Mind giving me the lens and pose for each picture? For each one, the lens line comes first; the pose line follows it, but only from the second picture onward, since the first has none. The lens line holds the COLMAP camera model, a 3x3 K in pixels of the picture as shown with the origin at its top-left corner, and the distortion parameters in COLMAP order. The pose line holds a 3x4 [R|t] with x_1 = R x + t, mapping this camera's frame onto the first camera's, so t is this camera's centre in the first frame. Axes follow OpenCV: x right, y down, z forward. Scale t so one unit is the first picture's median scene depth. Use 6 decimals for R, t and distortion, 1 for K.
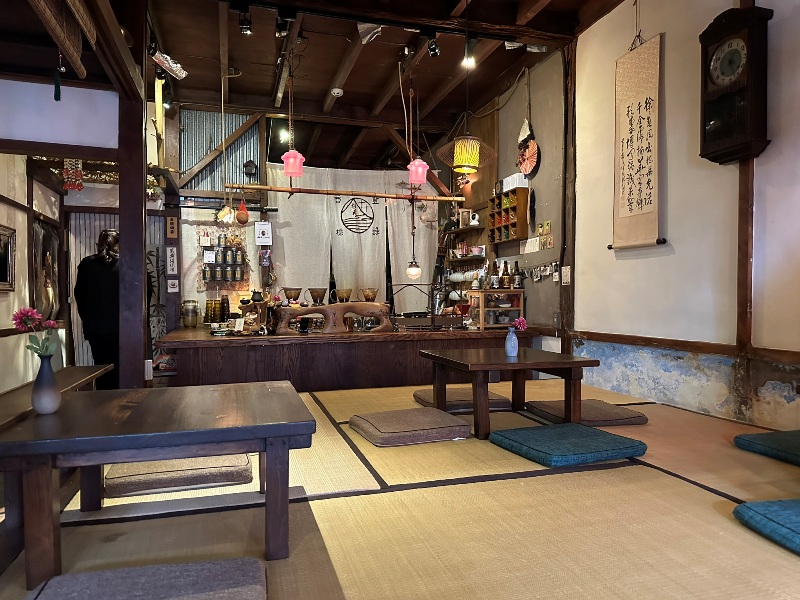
lens RADIAL K [[568.4, 0, 402.7], [0, 568.4, 301.5], [0, 0, 1]] dist [0.061342, -0.046763]
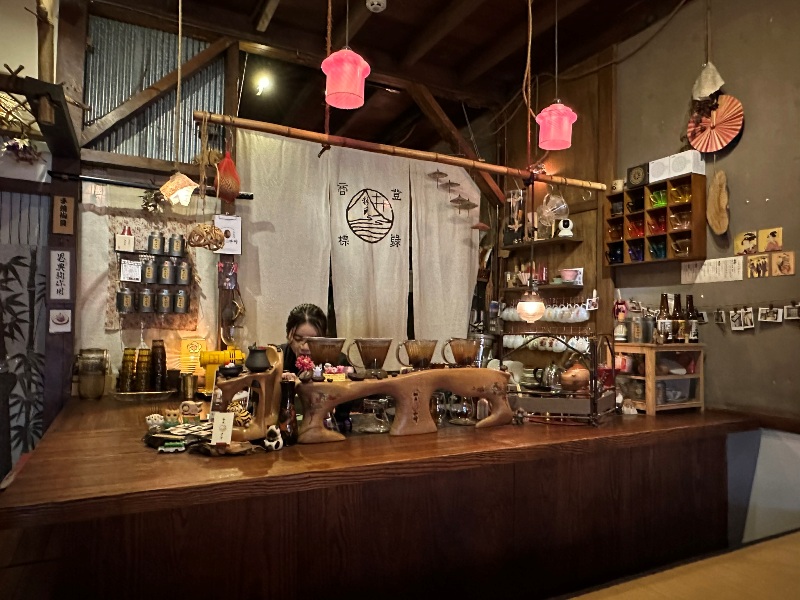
lens RADIAL K [[541.8, 0, 400.9], [0, 541.8, 303.3], [0, 0, 1]] dist [-0.034530, 0.024247]
pose [[0.982976, 0.025661, 0.181933, -0.171616], [-0.018517, 0.998993, -0.040858, -0.028853], [-0.182799, 0.036793, 0.982462, 0.429488]]
